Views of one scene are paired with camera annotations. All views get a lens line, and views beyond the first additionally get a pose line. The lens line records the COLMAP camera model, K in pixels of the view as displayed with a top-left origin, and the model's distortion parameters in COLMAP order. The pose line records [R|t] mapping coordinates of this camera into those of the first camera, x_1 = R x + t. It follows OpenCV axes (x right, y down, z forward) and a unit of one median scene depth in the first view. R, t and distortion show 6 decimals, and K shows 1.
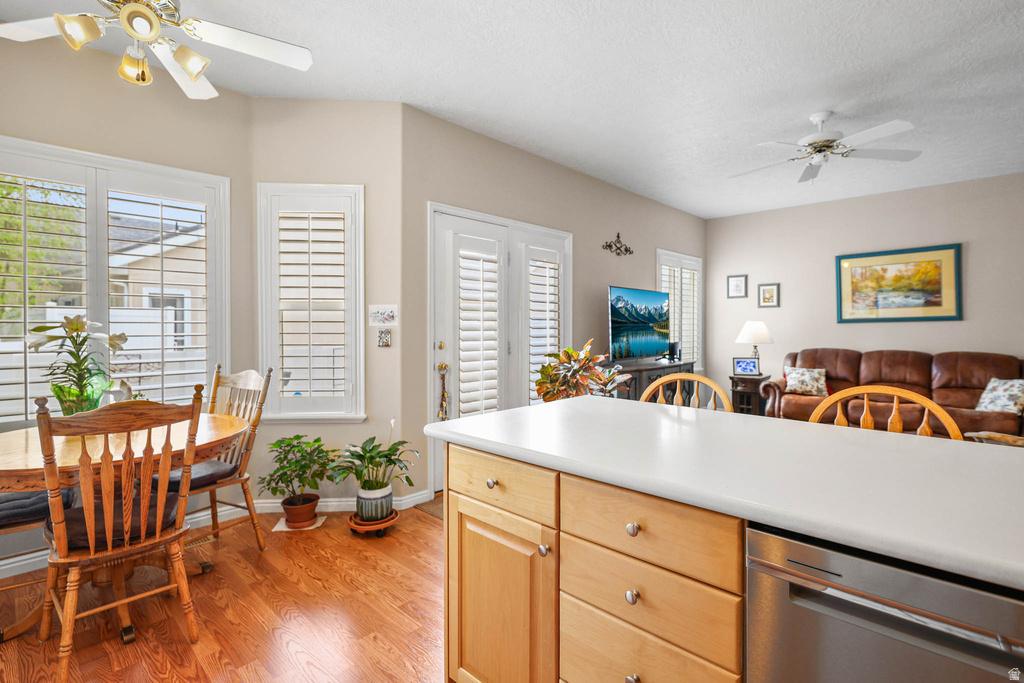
lens RADIAL K [[480.2, 0, 512.6], [0, 480.2, 329.4], [0, 0, 1]] dist [-0.000142, -0.000422]
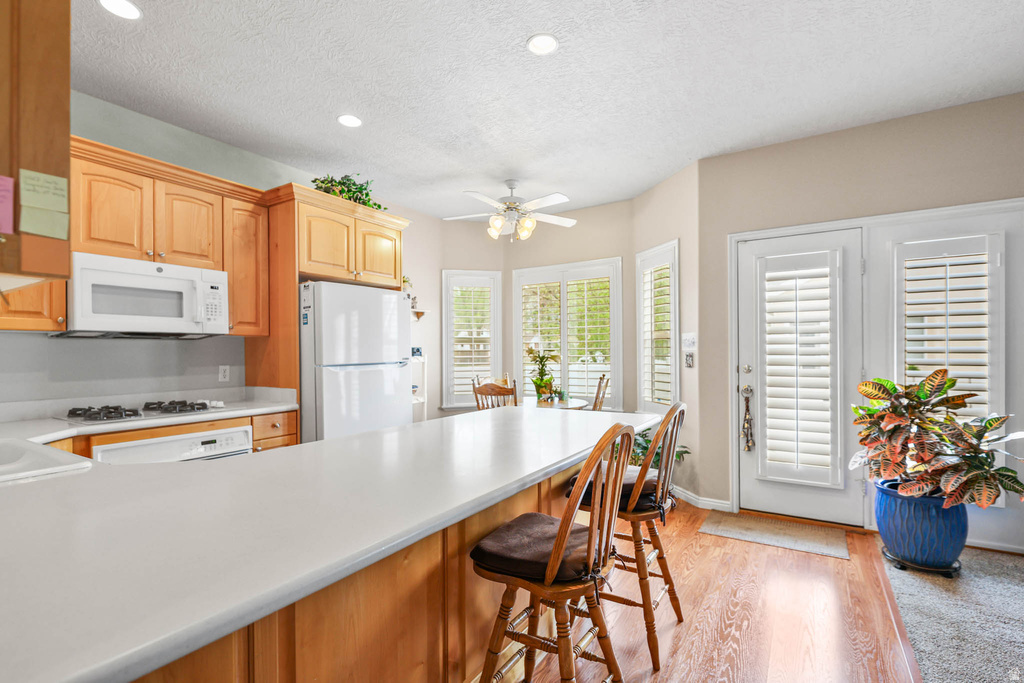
lens RADIAL K [[468.9, 0, 514.0], [0, 468.9, 352.4], [0, 0, 1]] dist [-0.000201, -0.000415]
pose [[0.207570, 0.001254, -0.978219, 0.486424], [0.003459, 0.999992, 0.002016, -0.004142], [0.978214, -0.003802, 0.207564, 0.197351]]
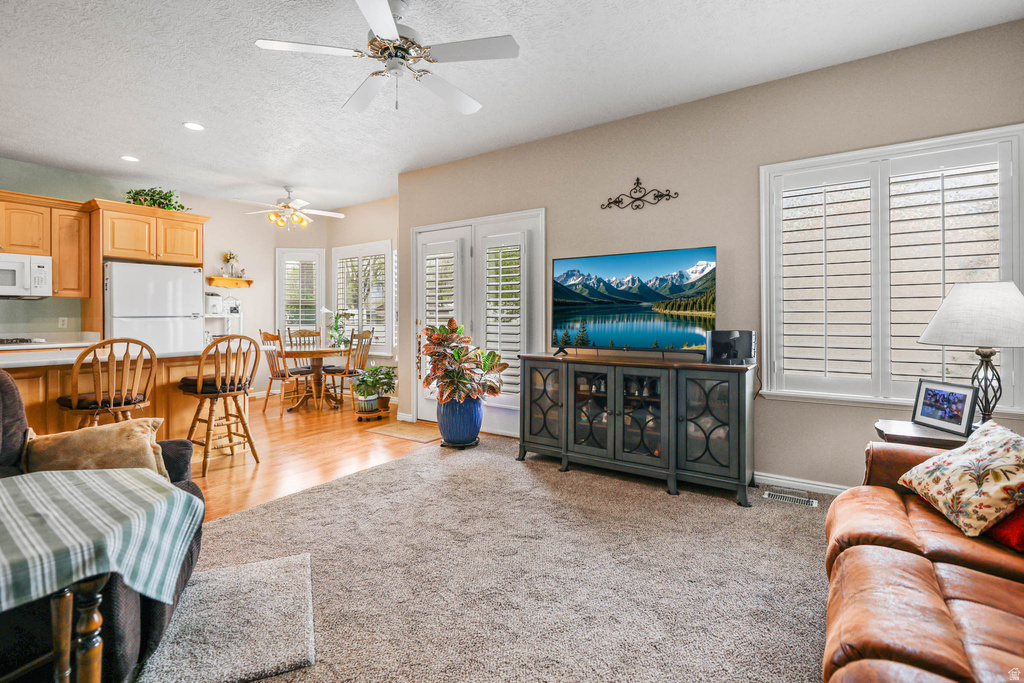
lens RADIAL K [[472.2, 0, 509.4], [0, 472.2, 316.2], [0, 0, 1]] dist [-0.001295, -0.000722]
pose [[0.168781, 0.001863, -0.985652, 0.884601], [-0.001930, 0.999997, 0.001559, 0.008209], [0.985652, 0.001639, 0.168784, 0.678287]]
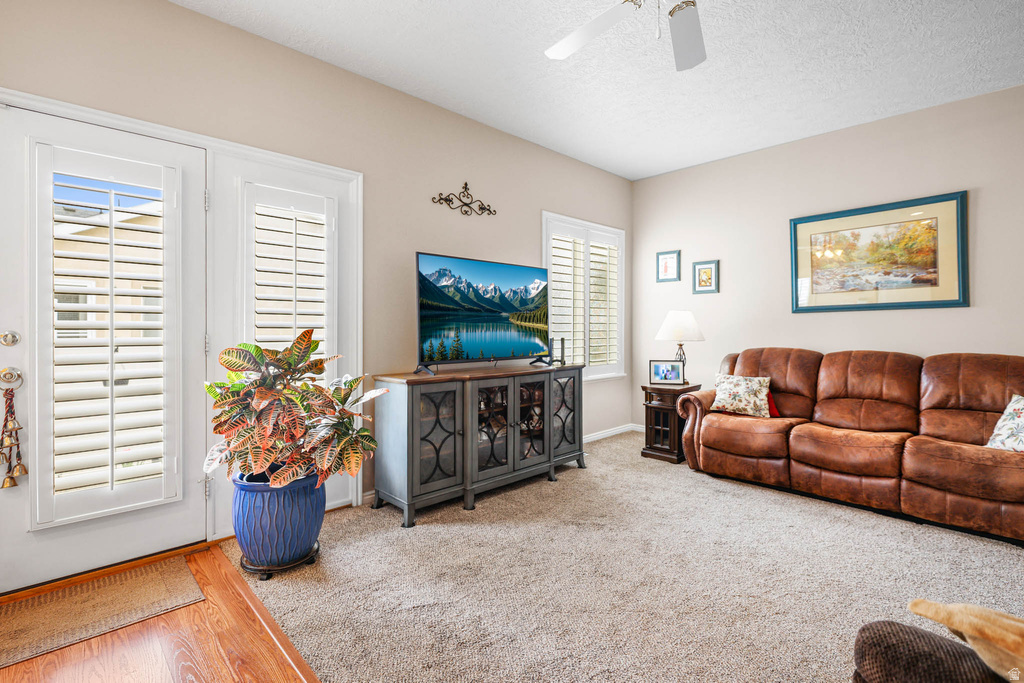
lens RADIAL K [[475.7, 0, 511.5], [0, 475.7, 330.4], [0, 0, 1]] dist [0.000188, -0.000009]
pose [[0.999423, 0.002942, -0.033841, 0.307697], [-0.002890, 0.999995, 0.001576, 0.014230], [0.033846, -0.001477, 0.999426, 0.301276]]
